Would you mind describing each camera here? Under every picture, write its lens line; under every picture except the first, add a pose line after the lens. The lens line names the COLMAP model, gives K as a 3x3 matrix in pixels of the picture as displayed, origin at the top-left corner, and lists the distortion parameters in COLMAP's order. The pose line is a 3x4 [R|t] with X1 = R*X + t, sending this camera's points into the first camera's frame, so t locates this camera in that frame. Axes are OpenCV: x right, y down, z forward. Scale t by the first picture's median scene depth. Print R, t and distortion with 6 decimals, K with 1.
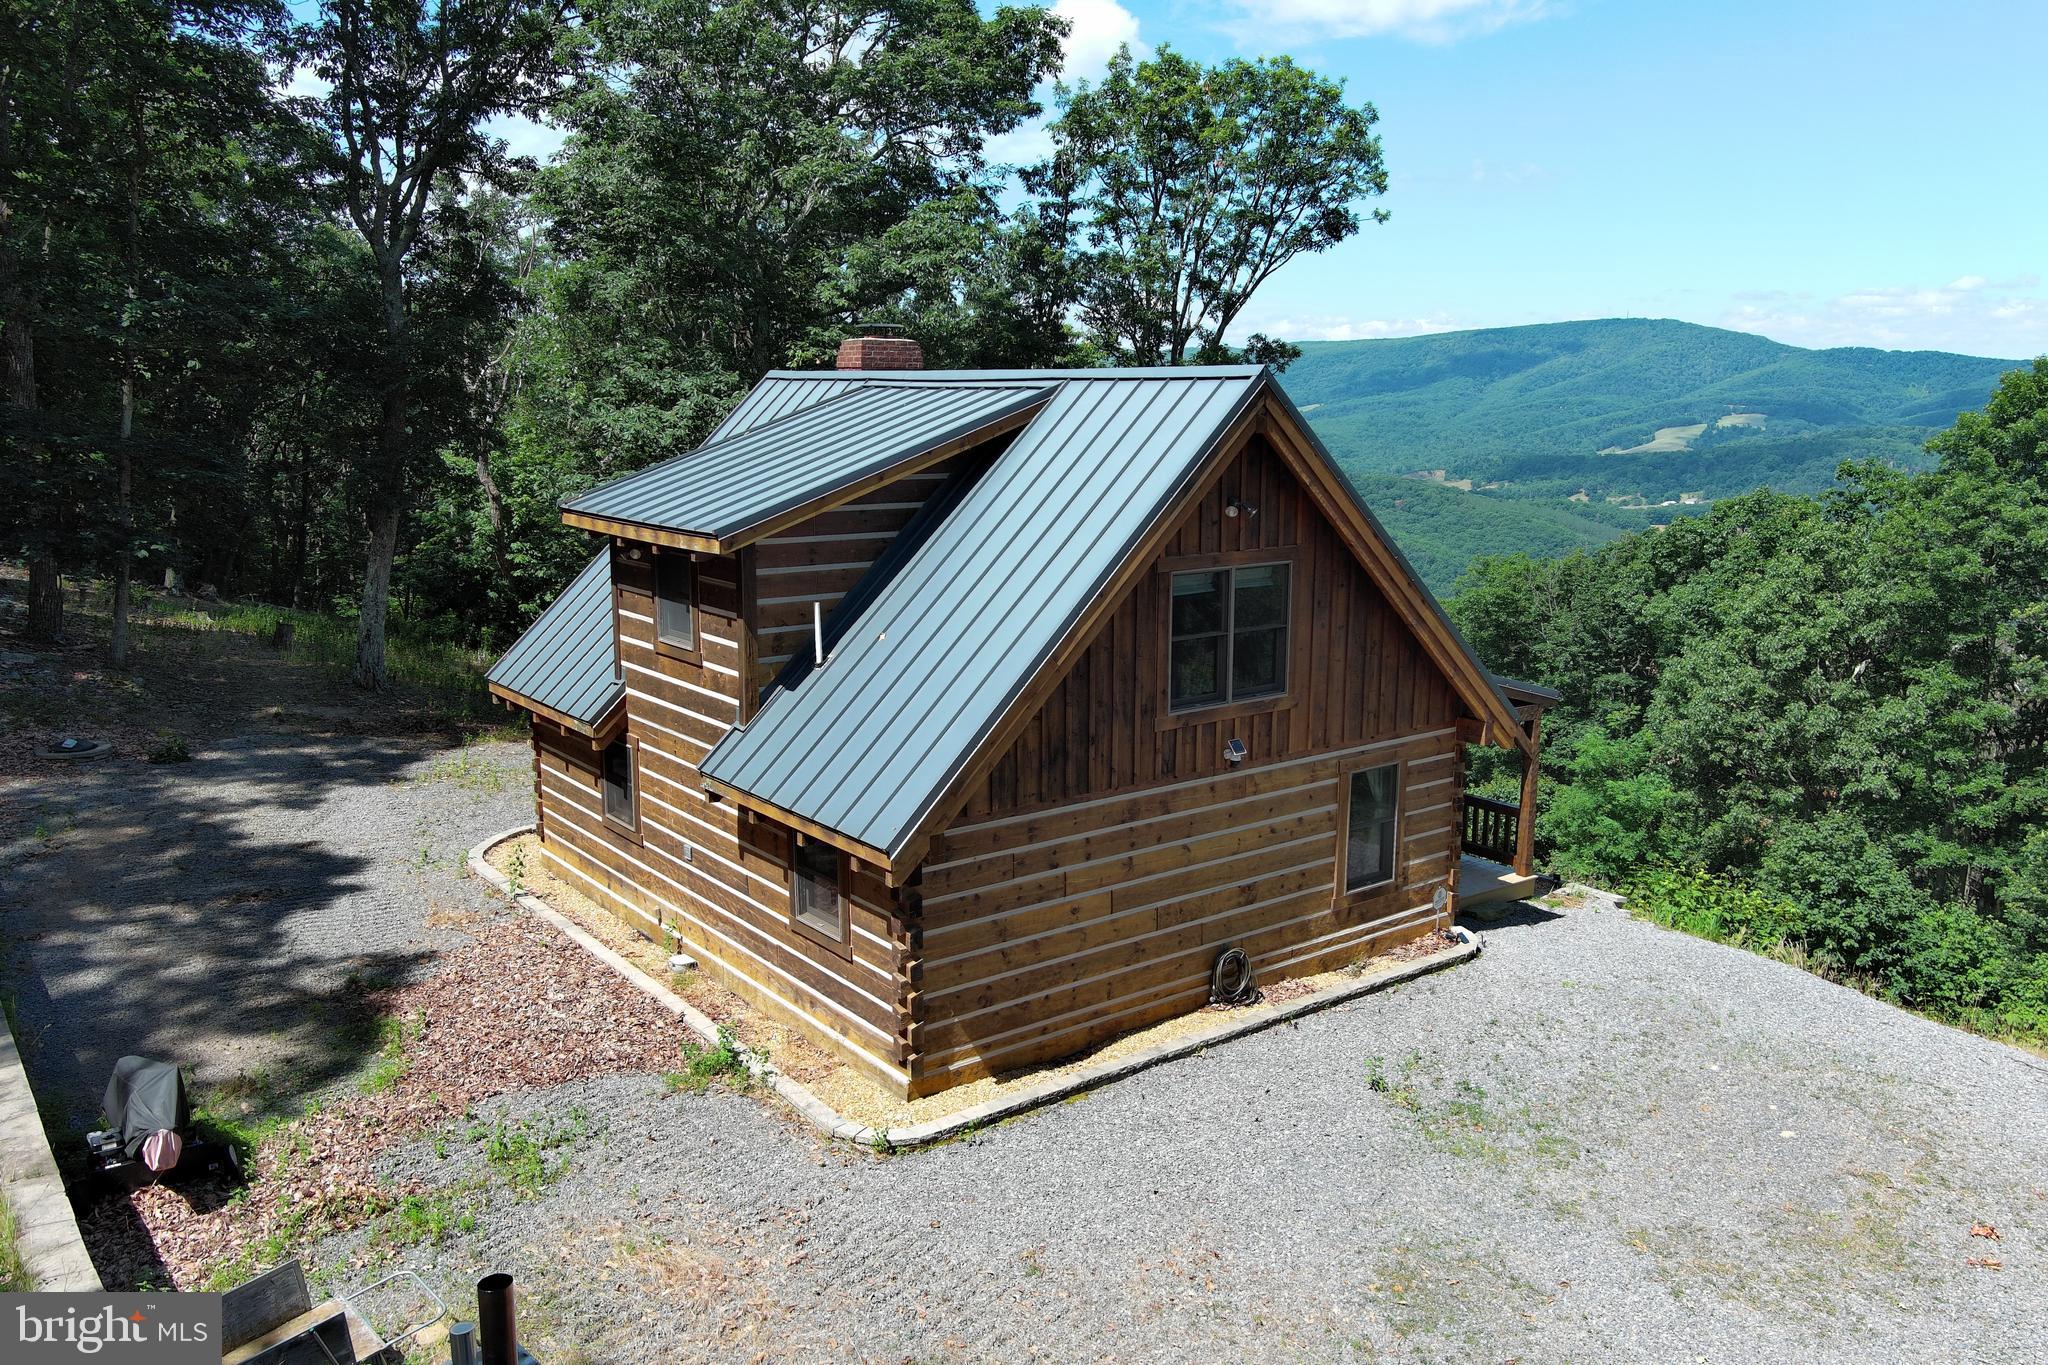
lens RADIAL K [[1586.9, 0, 1022.2], [0, 1586.9, 684.0], [0, 0, 1]] dist [0.030130, -0.024113]
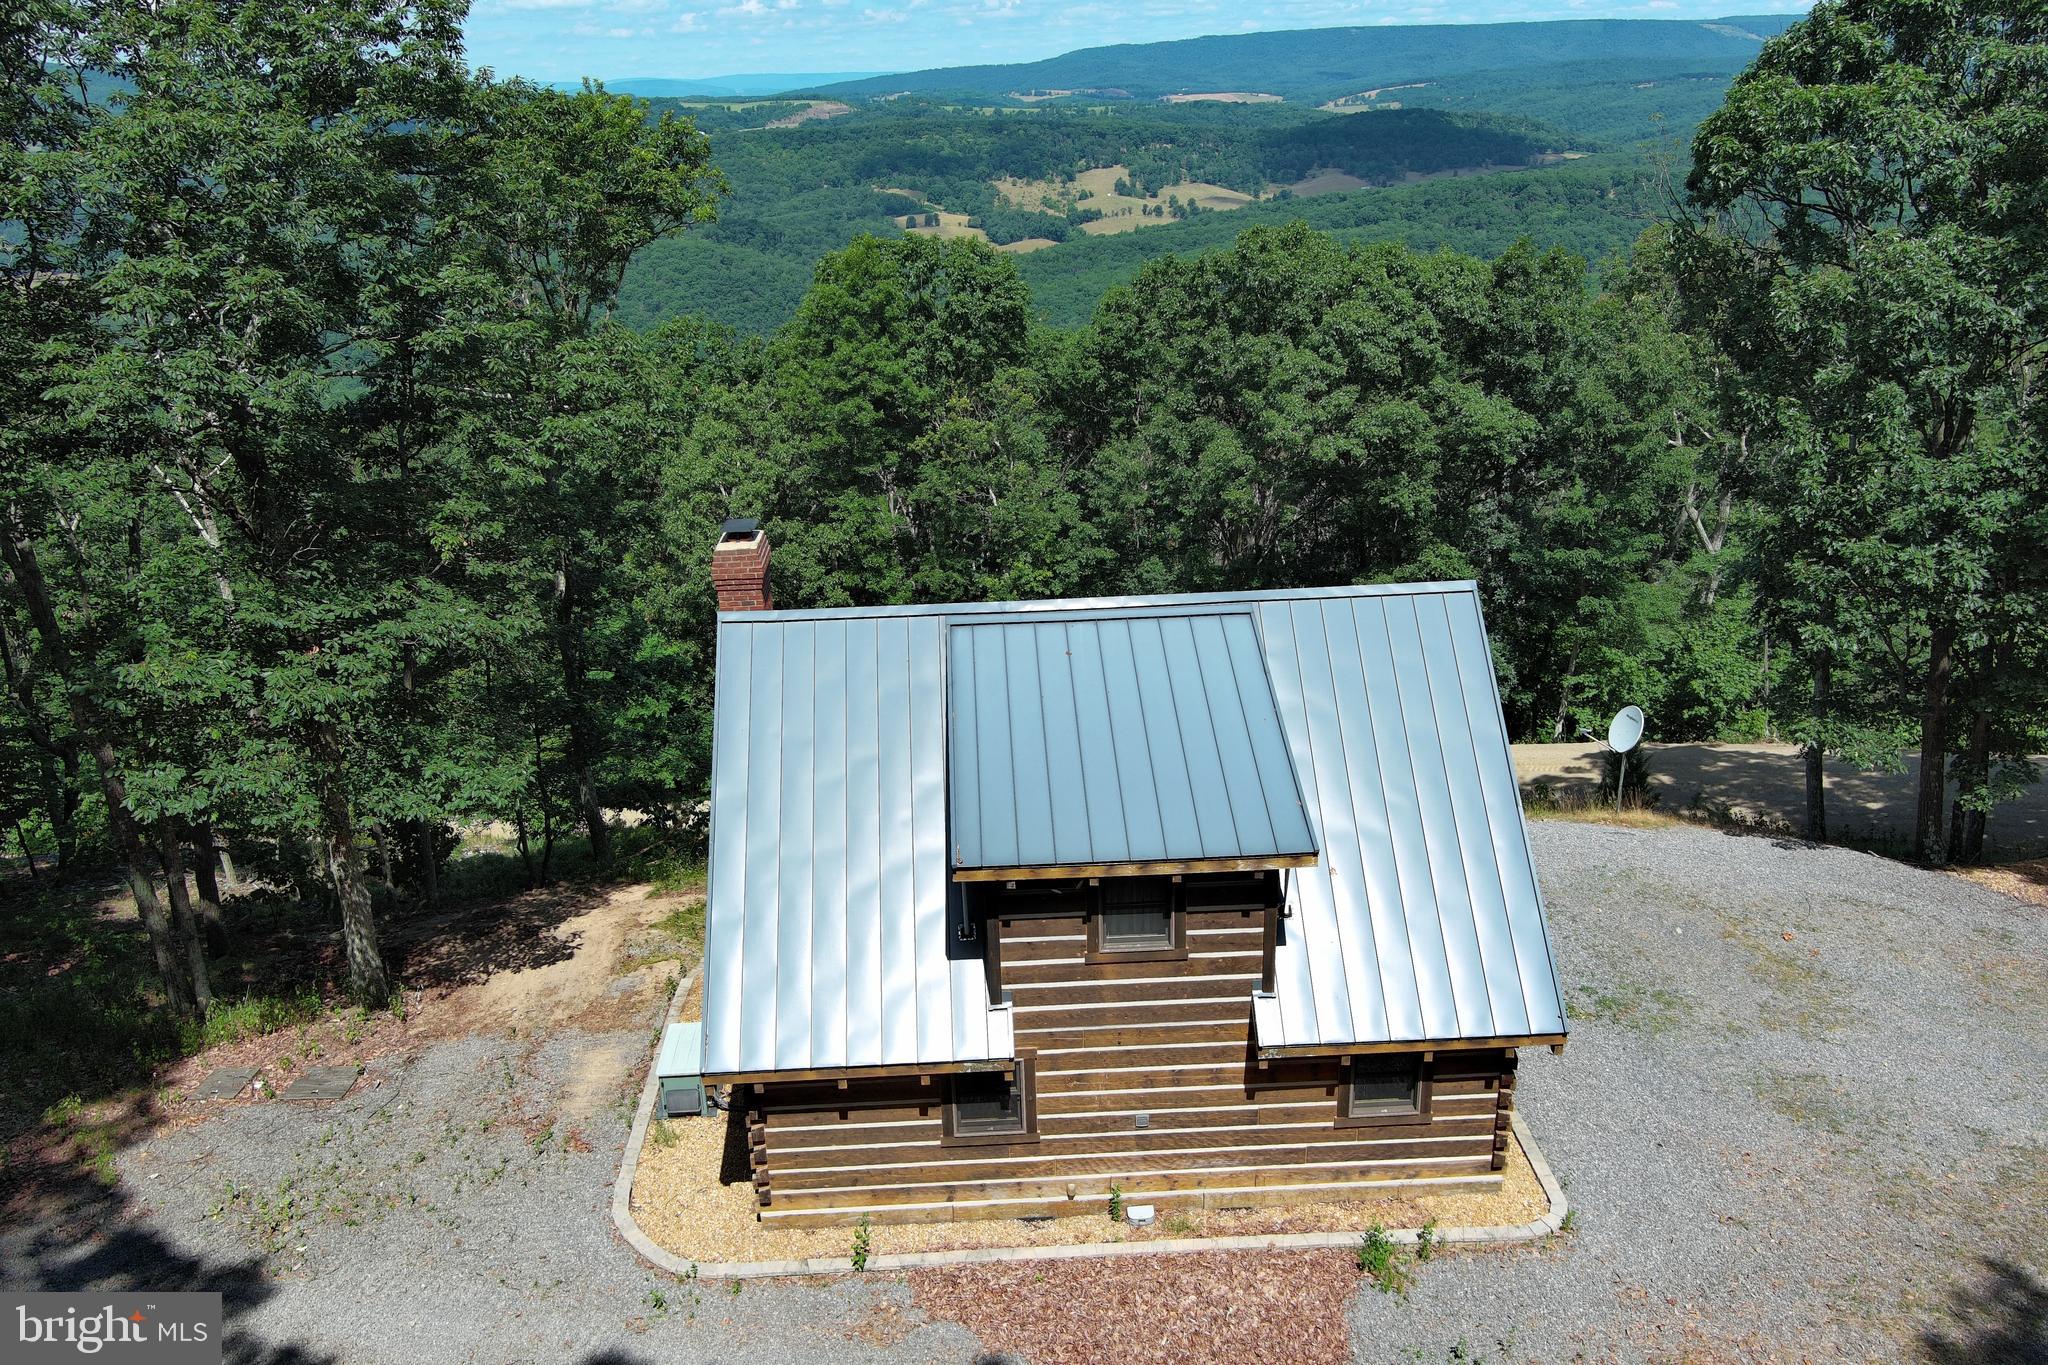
lens RADIAL K [[1586.9, 0, 1022.2], [0, 1586.9, 684.0], [0, 0, 1]] dist [0.030130, -0.024113]
pose [[0.570570, -0.313300, 0.759140, -0.932619], [0.184651, 0.949645, 0.253139, -0.437931], [-0.800221, -0.004258, 0.599690, 0.407458]]
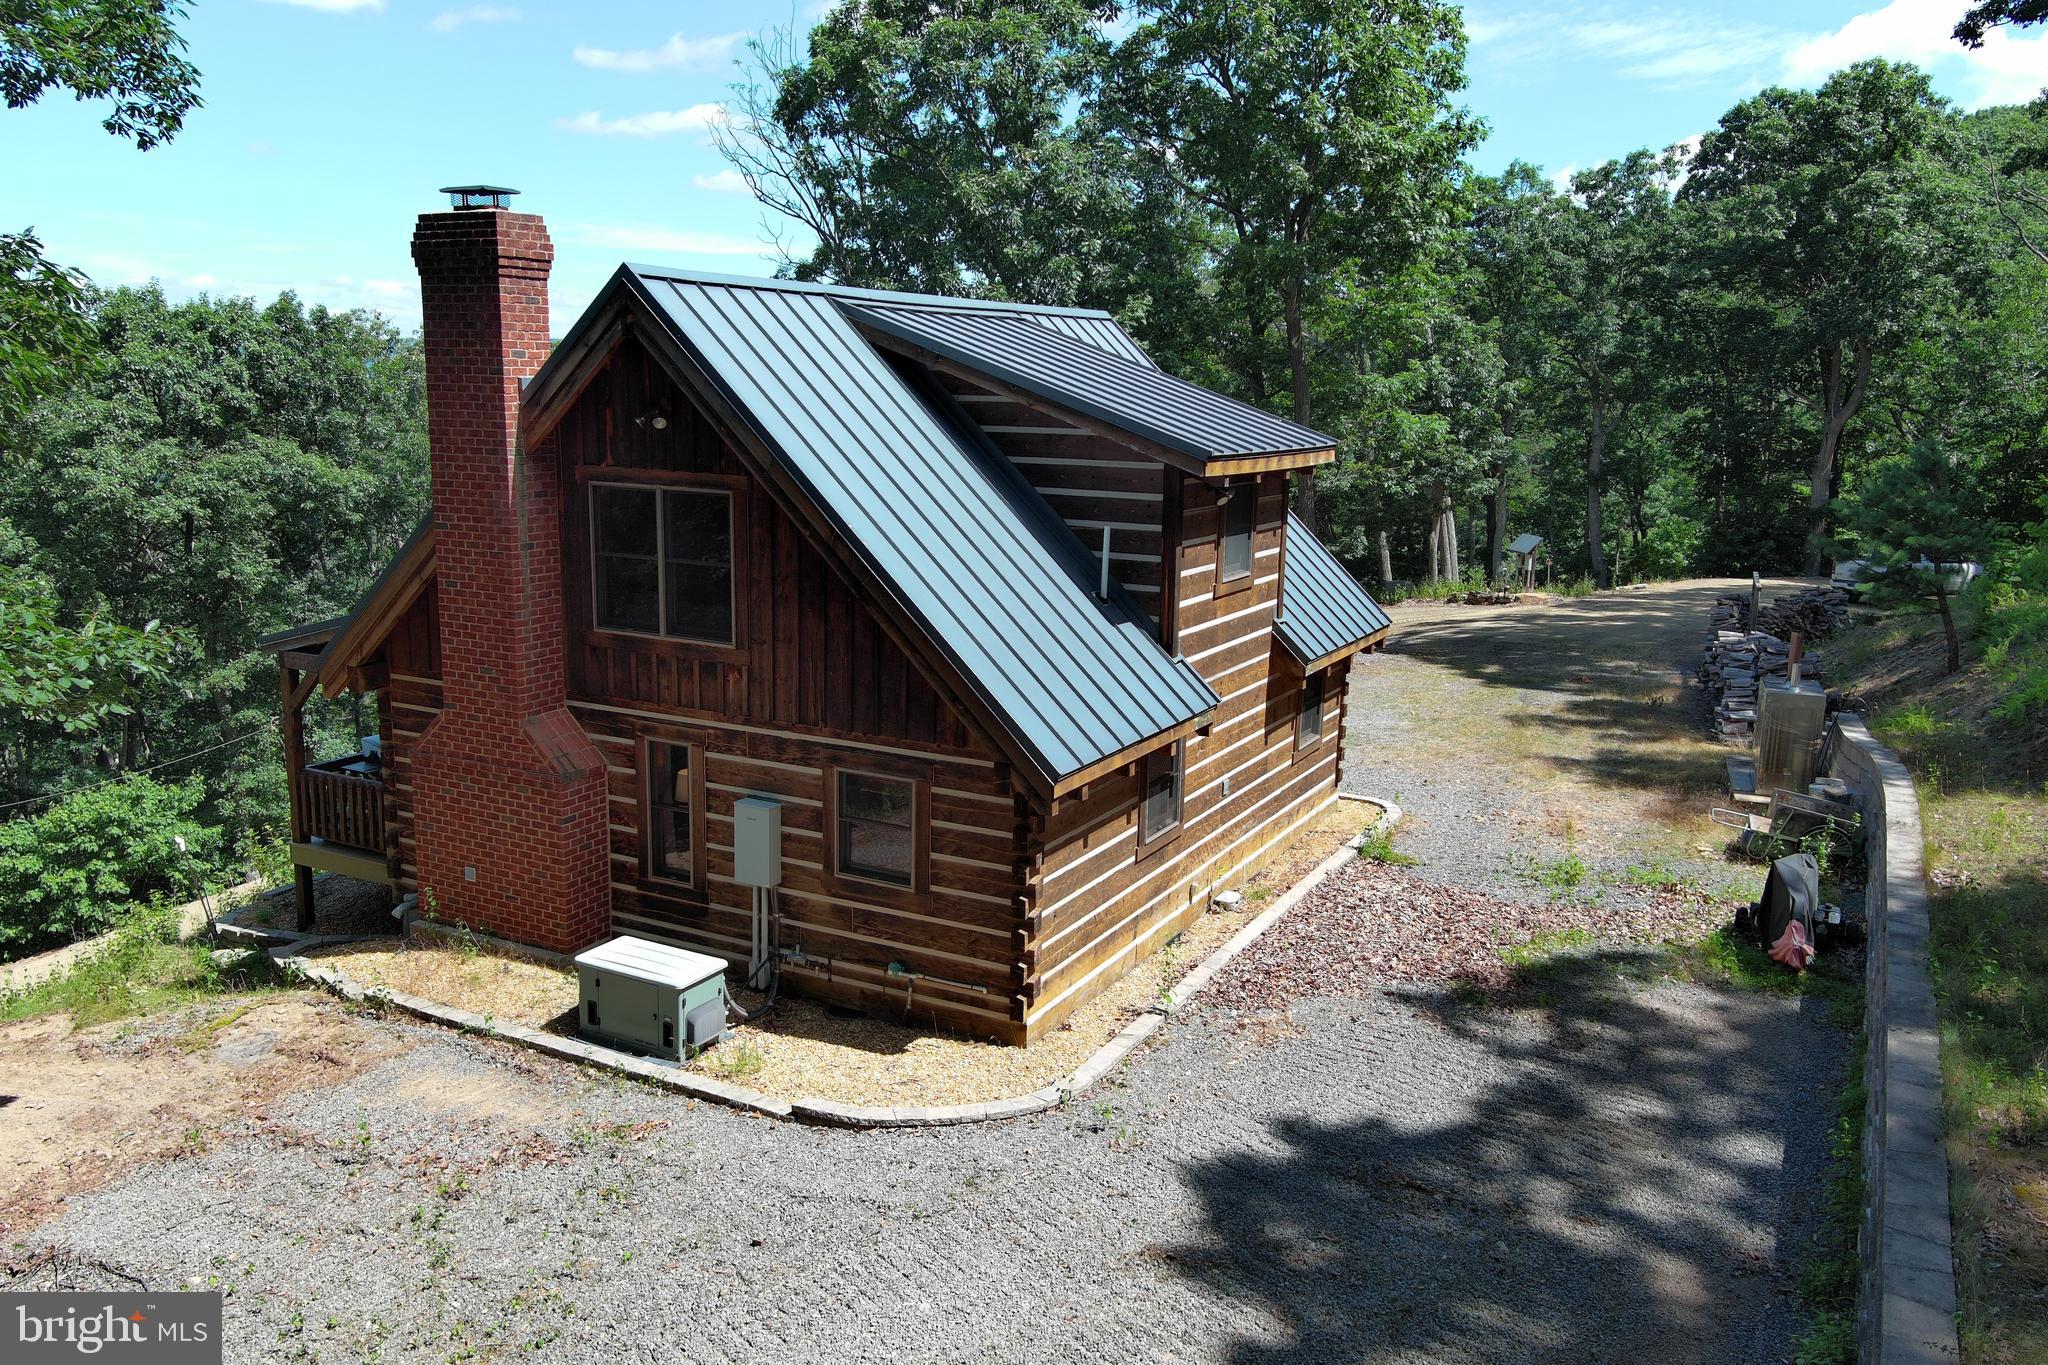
lens RADIAL K [[1592.7, 0, 1026.6], [0, 1592.7, 687.1], [0, 0, 1]] dist [0.011027, 0.008732]
pose [[-0.419838, -0.189573, 0.887580, -0.985925], [0.148010, 0.950550, 0.273034, -0.232348], [-0.895449, 0.246001, -0.371018, 1.428651]]
